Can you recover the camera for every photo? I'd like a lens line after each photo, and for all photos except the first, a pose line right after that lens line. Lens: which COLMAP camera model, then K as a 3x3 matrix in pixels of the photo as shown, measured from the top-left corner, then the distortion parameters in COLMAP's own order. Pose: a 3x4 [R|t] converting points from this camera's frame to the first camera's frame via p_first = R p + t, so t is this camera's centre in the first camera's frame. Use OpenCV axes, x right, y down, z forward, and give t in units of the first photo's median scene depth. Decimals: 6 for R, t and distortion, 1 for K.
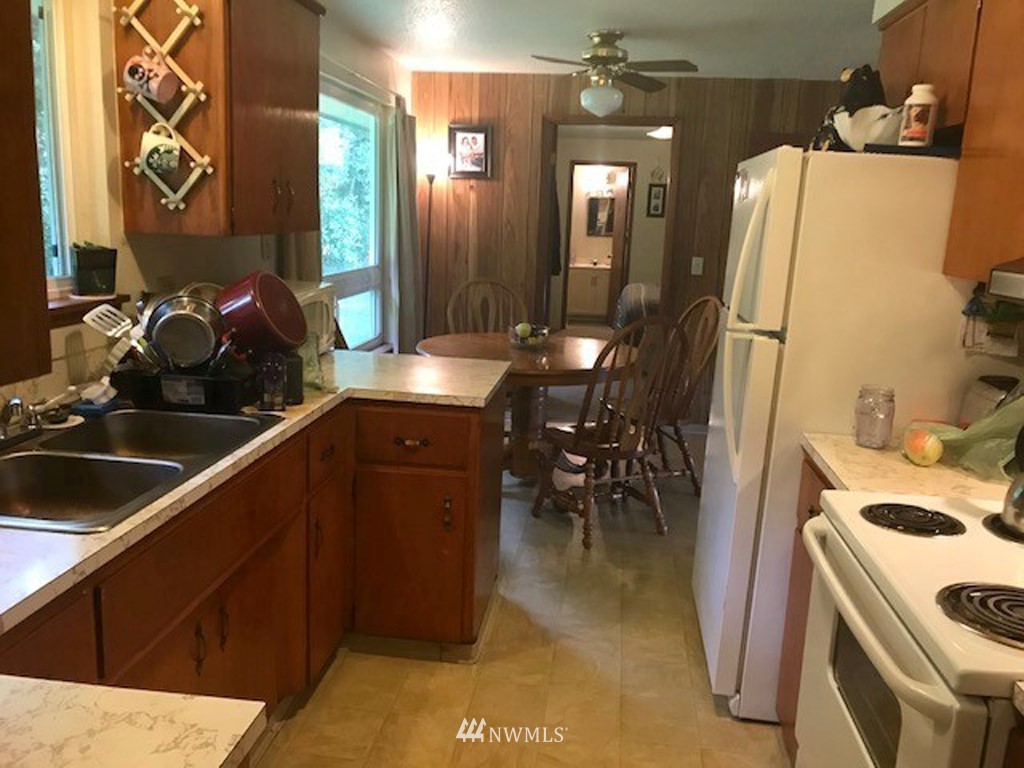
lens RADIAL K [[846.1, 0, 511.7], [0, 846.1, 383.8], [0, 0, 1]] dist [0.034588, 0.002445]
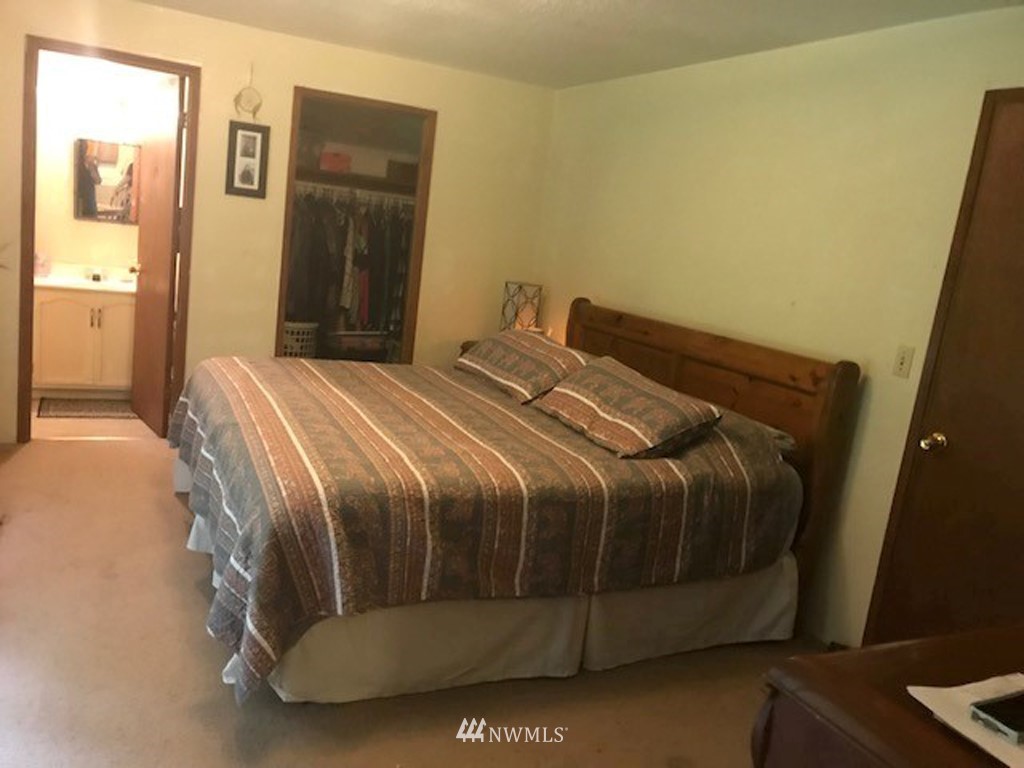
lens RADIAL K [[846.1, 0, 513.6], [0, 846.1, 381.9], [0, 0, 1]] dist [0.034588, 0.002445]
pose [[0.838972, -0.035590, 0.543009, 0.035683], [0.019829, 0.999196, 0.034852, -0.106628], [-0.543813, -0.018473, 0.839003, 0.520486]]
